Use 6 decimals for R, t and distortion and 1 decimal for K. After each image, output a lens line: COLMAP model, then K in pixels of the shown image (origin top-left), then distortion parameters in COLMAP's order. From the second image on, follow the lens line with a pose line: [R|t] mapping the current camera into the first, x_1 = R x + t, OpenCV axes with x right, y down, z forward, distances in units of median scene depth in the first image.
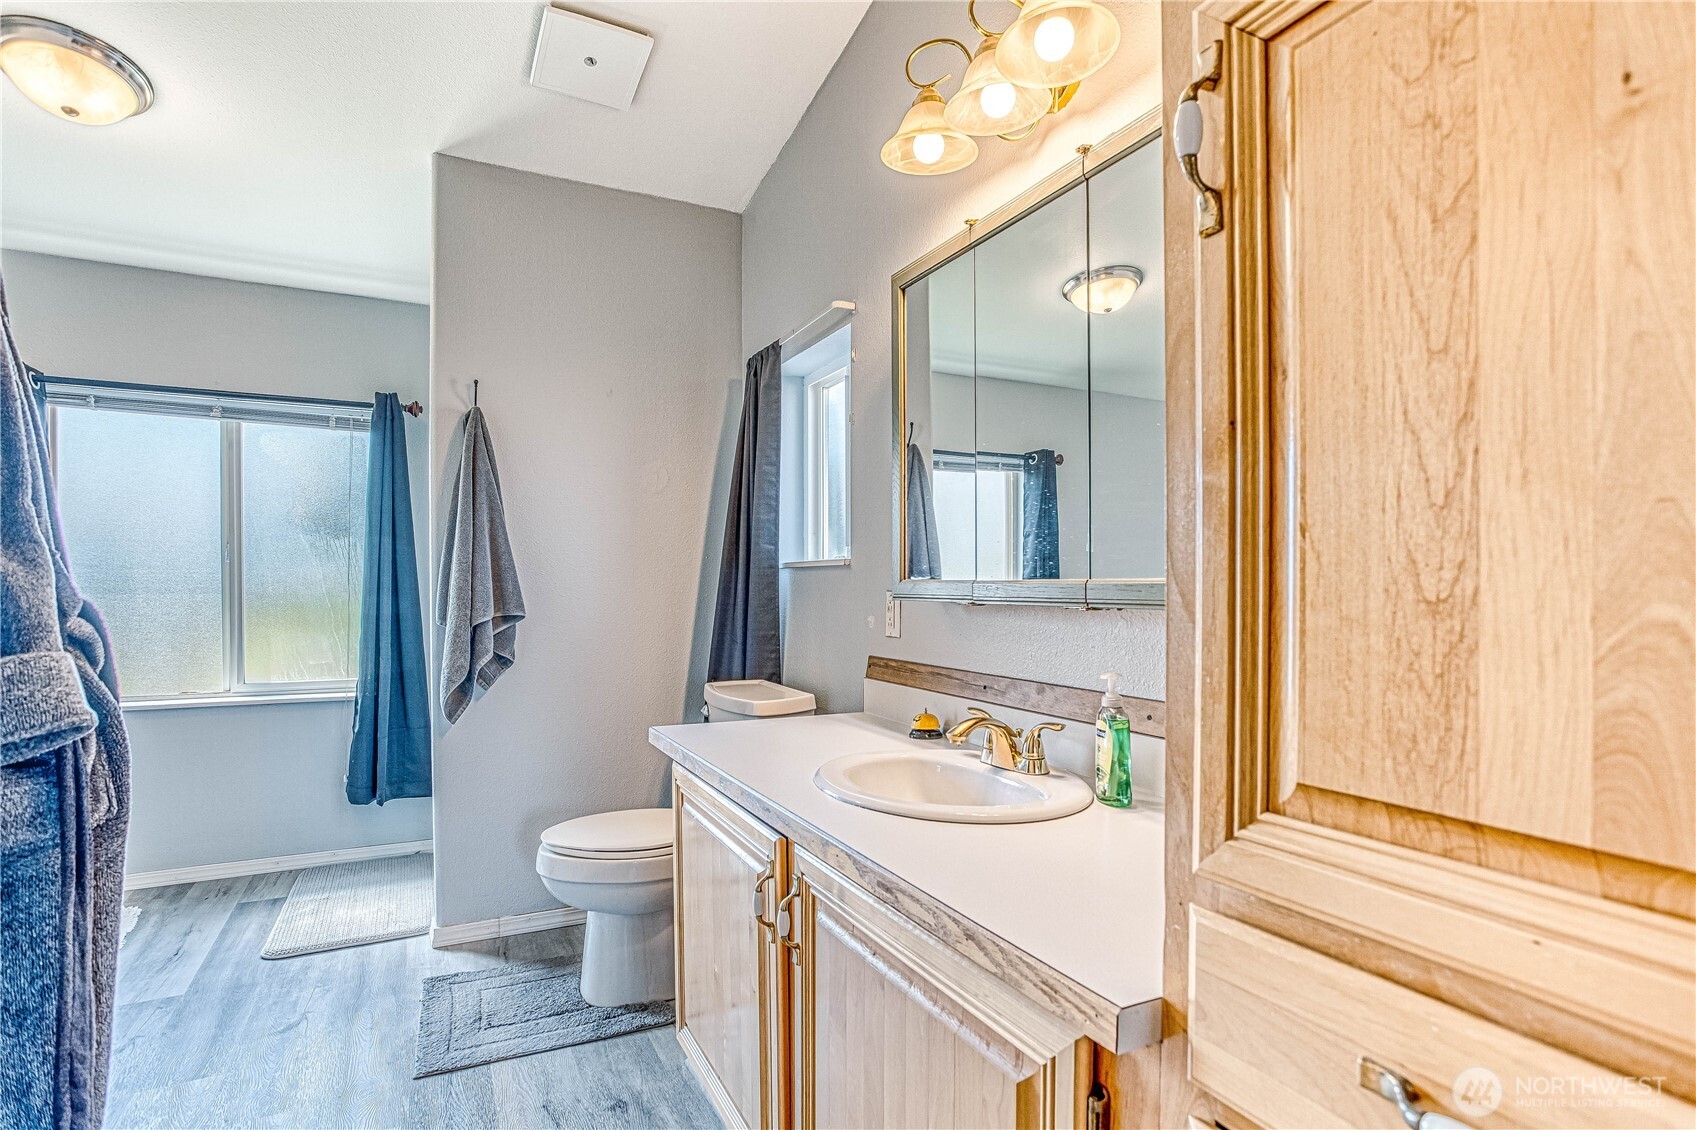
lens RADIAL K [[875.6, 0, 848.6], [0, 875.6, 591.3], [0, 0, 1]] dist [-0.004204, -0.001403]
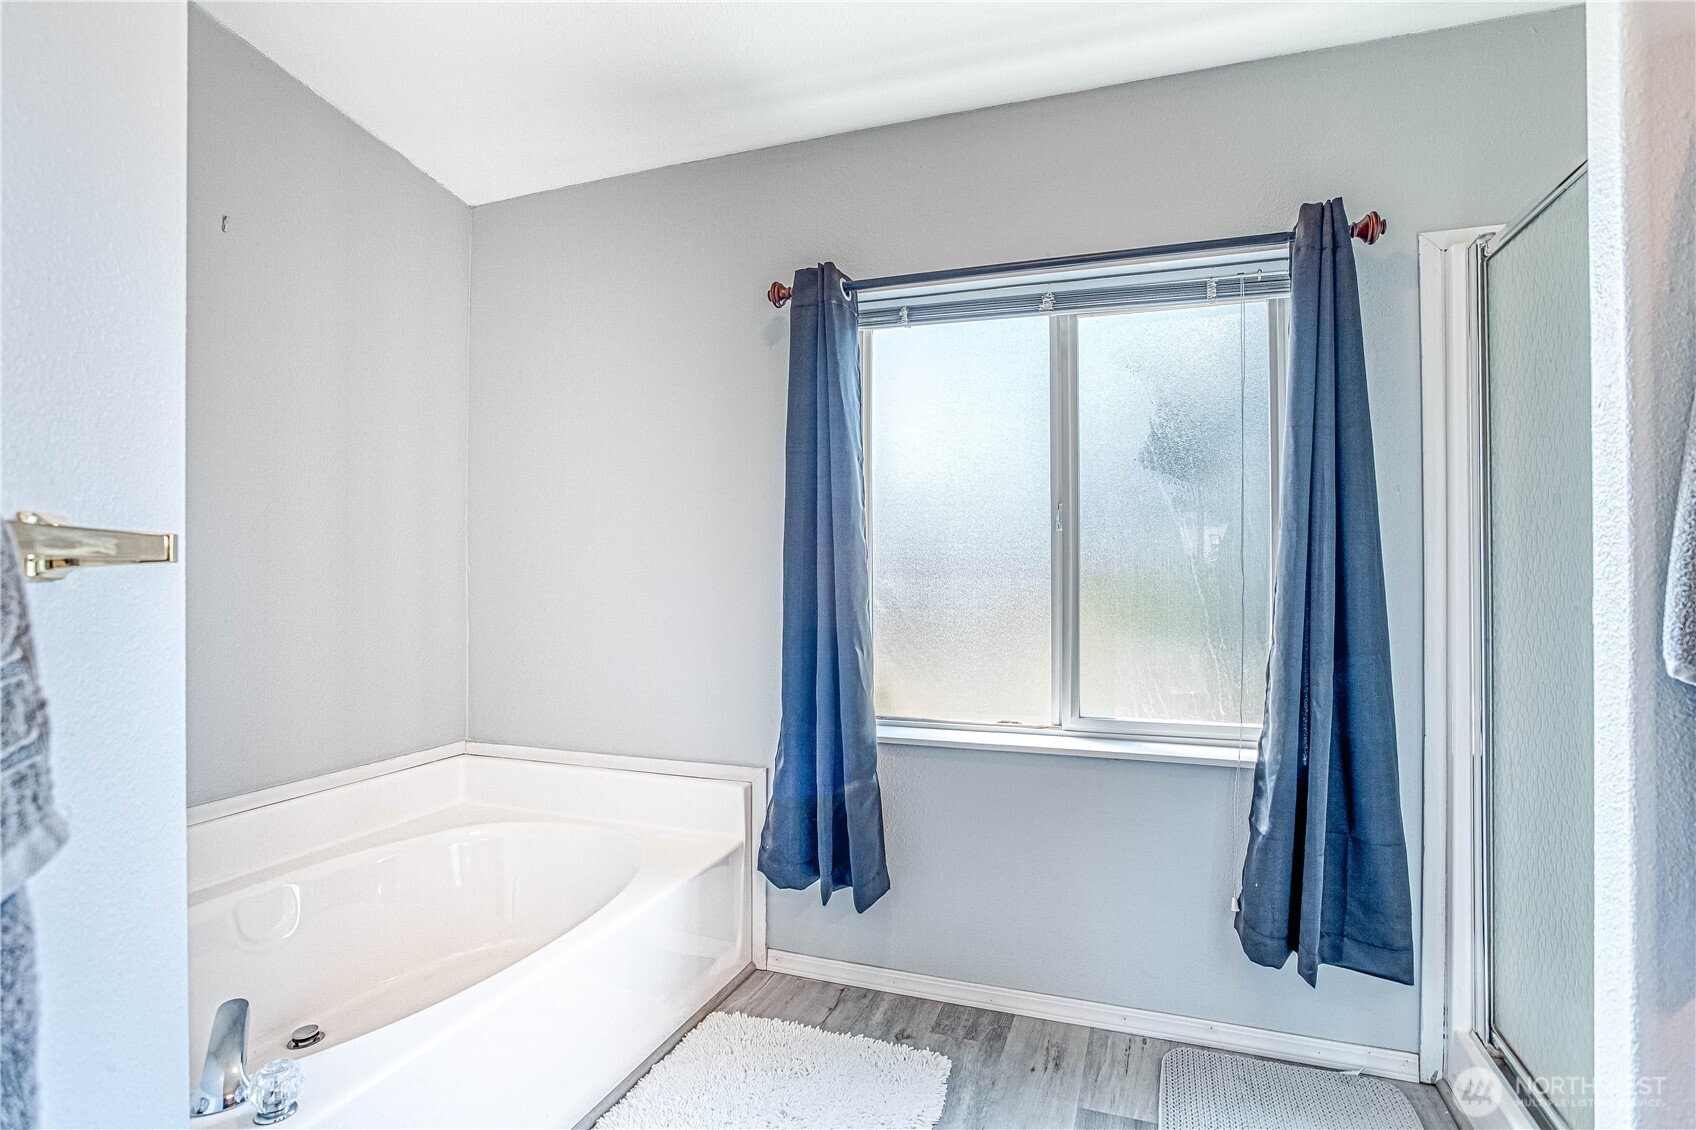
lens RADIAL K [[836.9, 0, 848.0], [0, 836.9, 565.0], [0, 0, 1]] dist [-0.001713, 0.000089]
pose [[0.694133, 0.001527, -0.719845, -0.383516], [-0.010718, 0.999909, -0.008215, 0.000424], [0.719767, 0.013418, 0.694086, 0.468131]]
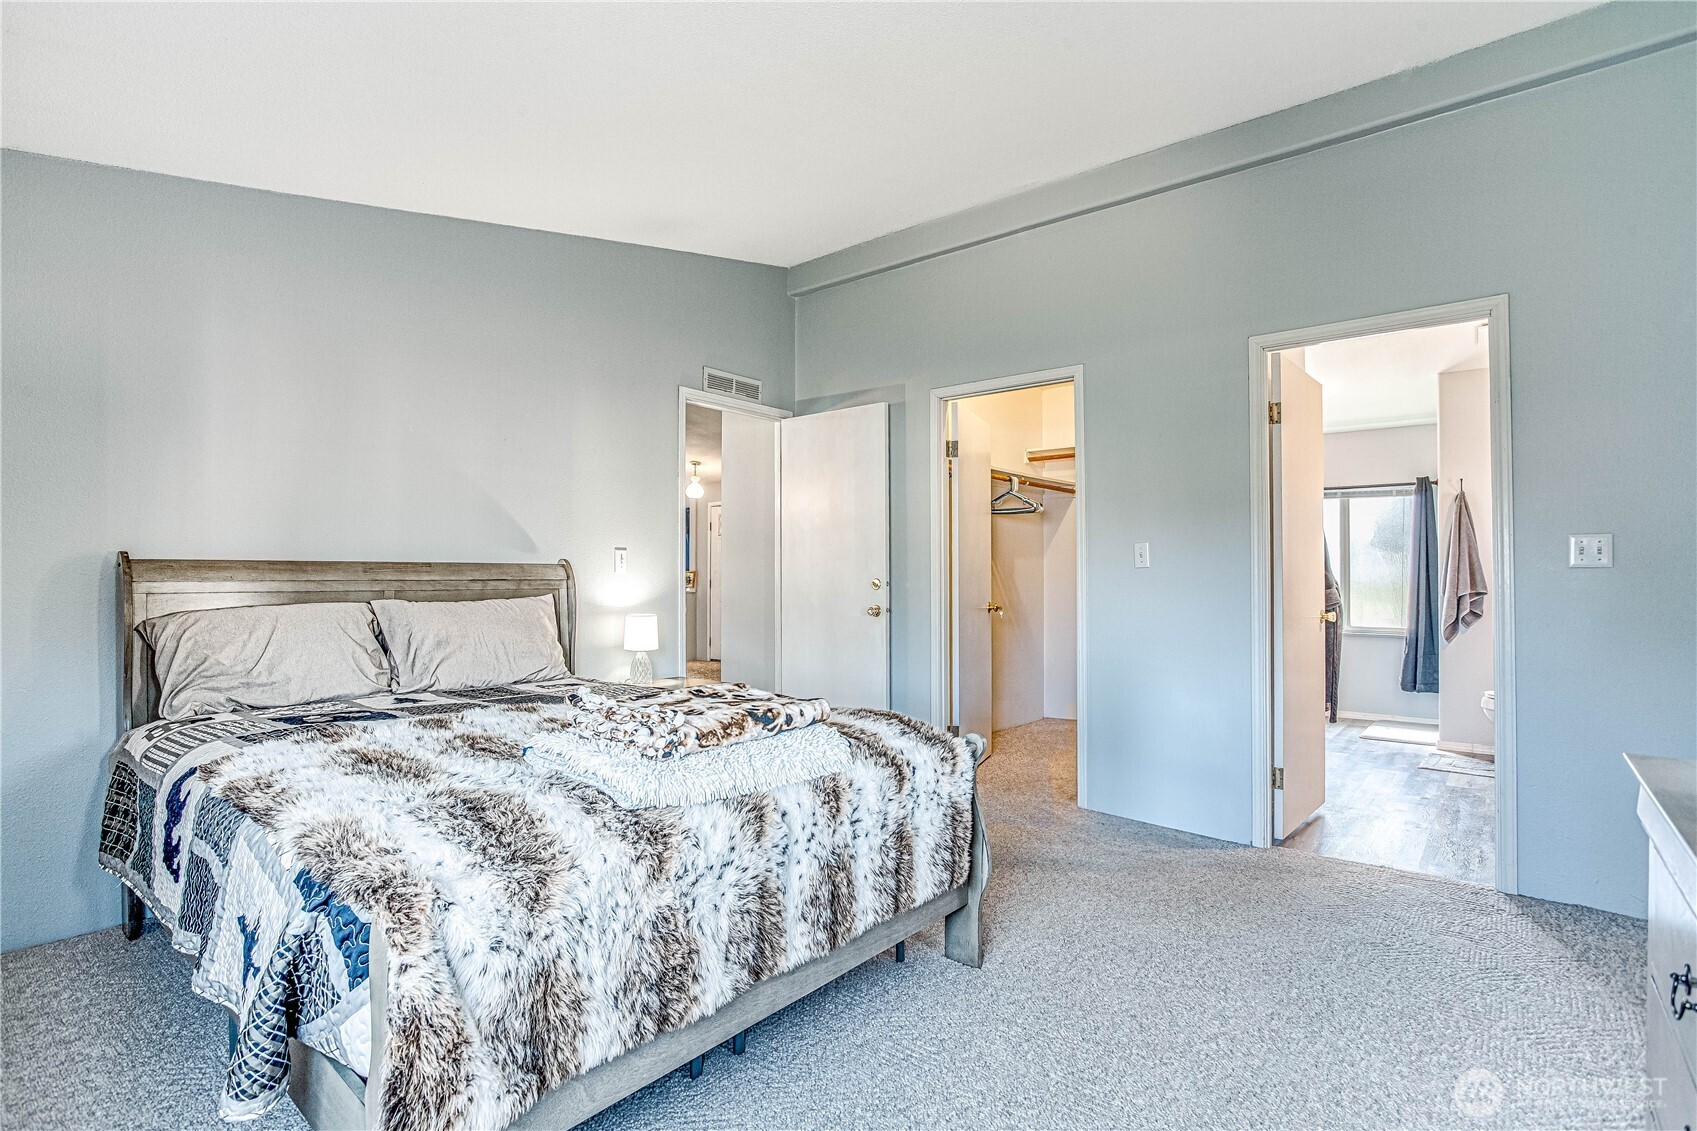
lens RADIAL K [[800.4, 0, 877.5], [0, 800.4, 577.7], [0, 0, 1]] dist [-0.049081, -0.000213]
pose [[0.434892, -0.001893, -0.900481, 0.471174], [-0.005910, 0.999970, -0.004956, 0.008233], [0.900463, 0.007477, 0.434868, -0.780307]]
